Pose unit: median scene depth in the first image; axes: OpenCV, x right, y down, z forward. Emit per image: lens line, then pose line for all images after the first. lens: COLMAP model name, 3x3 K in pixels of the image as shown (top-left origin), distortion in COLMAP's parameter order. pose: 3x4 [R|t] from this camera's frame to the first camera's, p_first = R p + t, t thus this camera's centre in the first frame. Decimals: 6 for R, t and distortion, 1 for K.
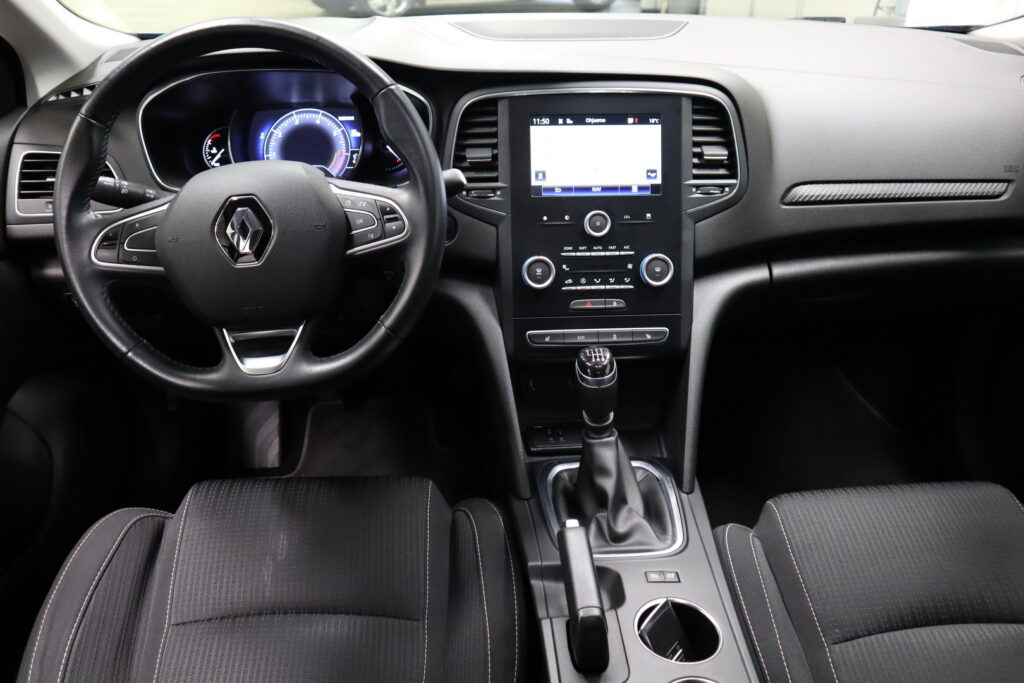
lens RADIAL K [[796.5, 0, 512.0], [0, 796.5, 341.5], [0, 0, 1]] dist [-0.078172, -0.000098]
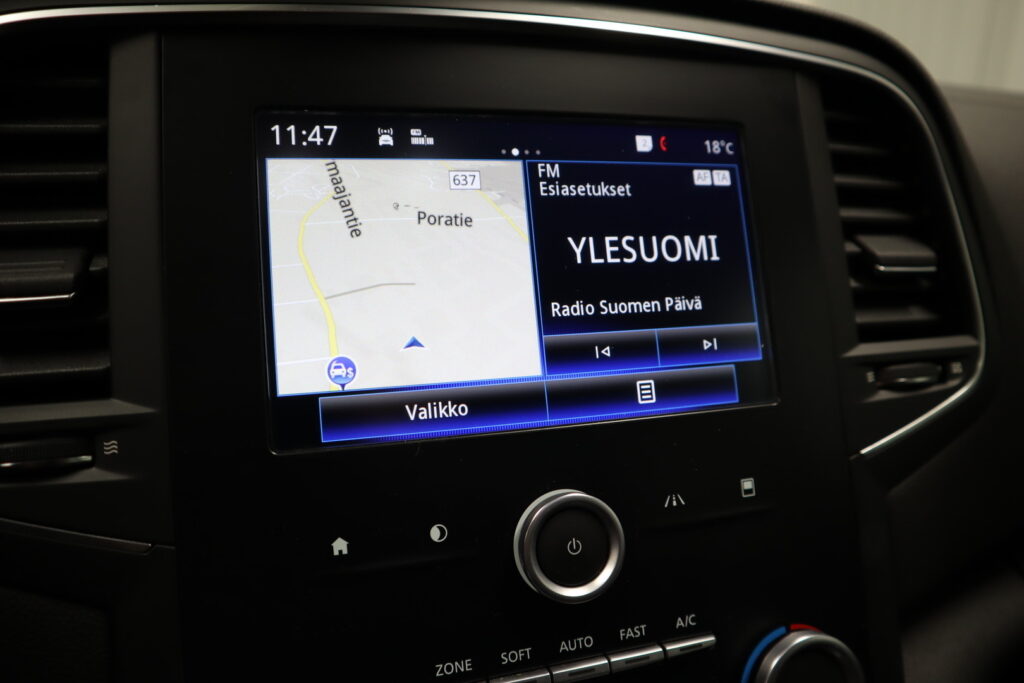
lens RADIAL K [[698.3, 0, 512.0], [0, 698.3, 341.5], [0, 0, 1]] dist [-0.060977, -0.000549]
pose [[0.970991, -0.046651, 0.234521, 0.045180], [0.105224, 0.964079, -0.243885, -0.156708], [-0.214719, 0.261487, 0.941021, 0.787368]]
